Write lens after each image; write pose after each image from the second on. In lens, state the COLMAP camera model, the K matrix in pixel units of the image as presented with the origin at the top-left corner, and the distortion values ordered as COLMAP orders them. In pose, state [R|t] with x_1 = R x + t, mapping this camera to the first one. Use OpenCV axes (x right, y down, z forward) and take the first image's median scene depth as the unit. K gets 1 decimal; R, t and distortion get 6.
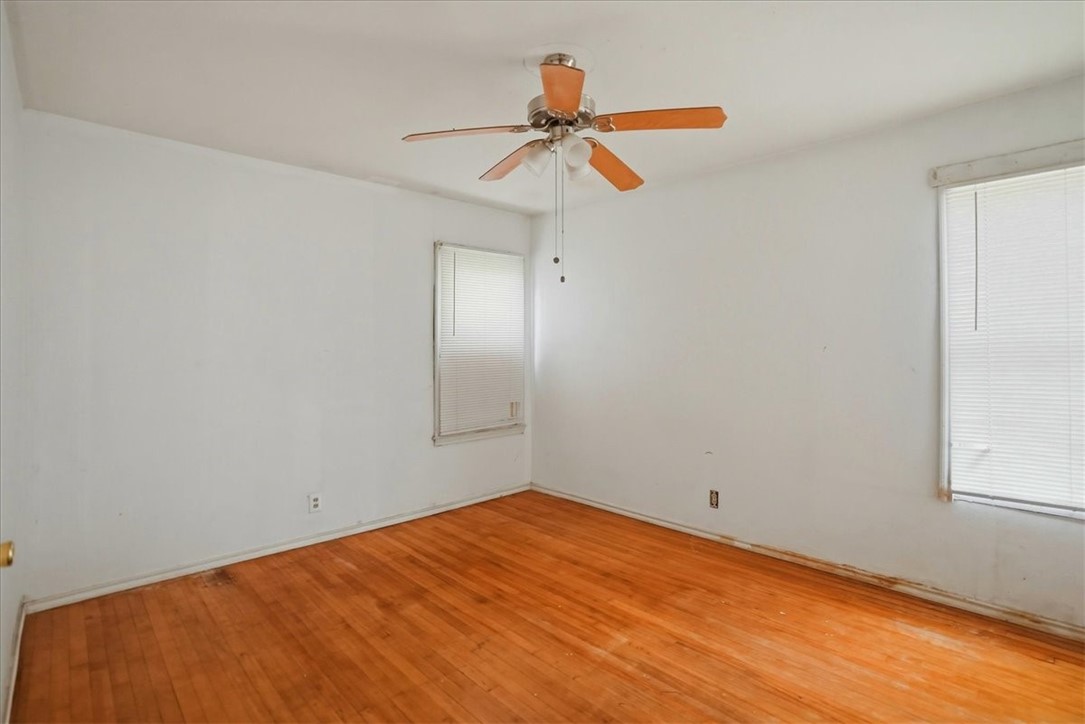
lens RADIAL K [[514.7, 0, 554.4], [0, 514.7, 346.2], [0, 0, 1]] dist [-0.002635, 0.000920]
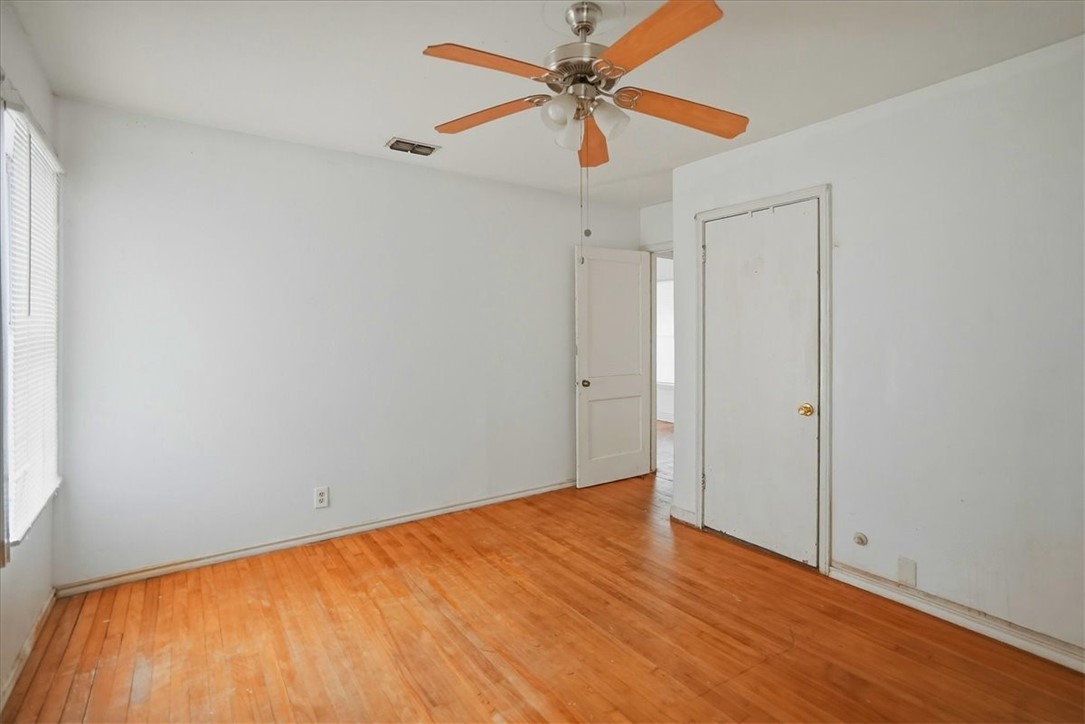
lens RADIAL K [[514.7, 0, 554.4], [0, 514.7, 346.2], [0, 0, 1]] dist [-0.002635, 0.000920]
pose [[-0.988561, -0.003349, 0.150787, -0.046352], [-0.002839, 0.999990, 0.003594, 0.006531], [-0.150797, 0.003125, -0.988560, 1.222102]]
